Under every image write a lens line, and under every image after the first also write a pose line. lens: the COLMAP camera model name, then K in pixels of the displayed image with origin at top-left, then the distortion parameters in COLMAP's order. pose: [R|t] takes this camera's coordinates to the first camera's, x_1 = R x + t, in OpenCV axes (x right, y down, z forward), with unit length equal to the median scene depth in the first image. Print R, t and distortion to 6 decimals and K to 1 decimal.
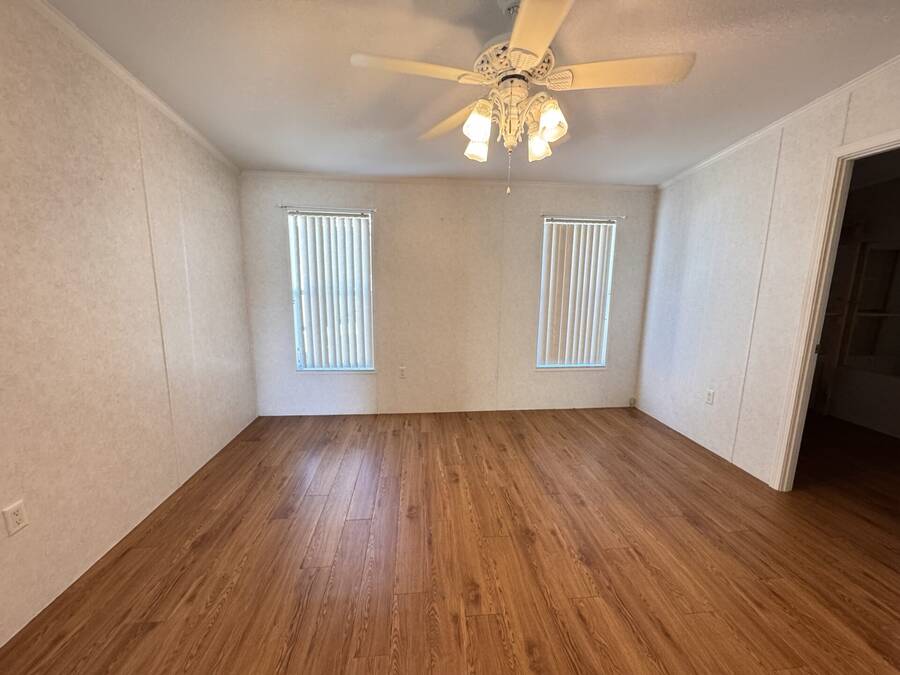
lens RADIAL K [[360.1, 0, 450.1], [0, 360.1, 335.1], [0, 0, 1]] dist [-0.000100, -0.000598]
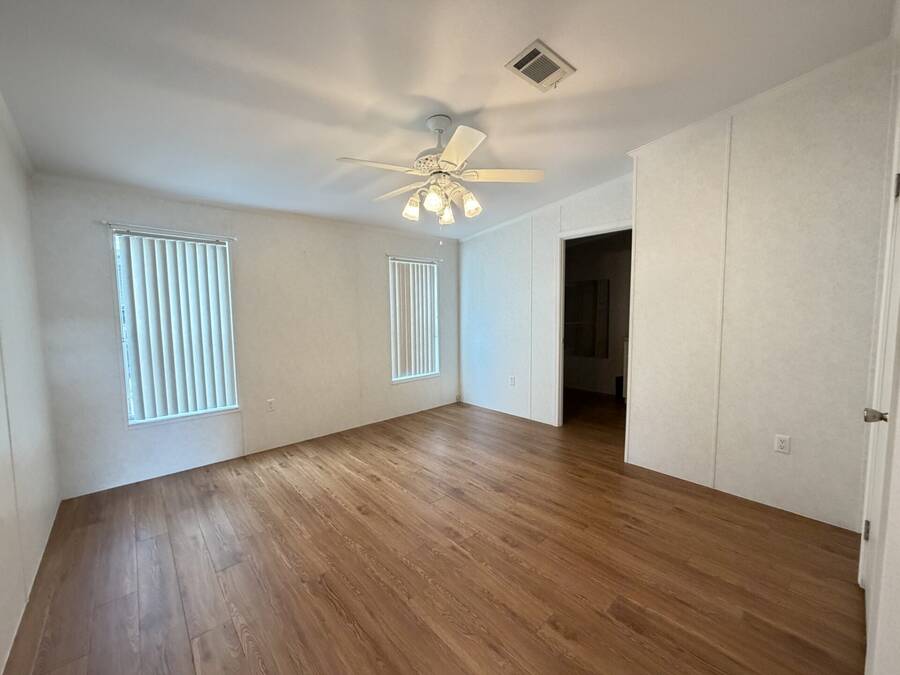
lens RADIAL K [[360.3, 0, 446.3], [0, 360.3, 338.4], [0, 0, 1]] dist [0.000735, -0.000067]
pose [[0.808084, -0.069804, 0.584917, -0.387096], [0.113685, 0.992767, -0.038583, 0.021216], [-0.577993, 0.097675, 0.810175, -0.090308]]
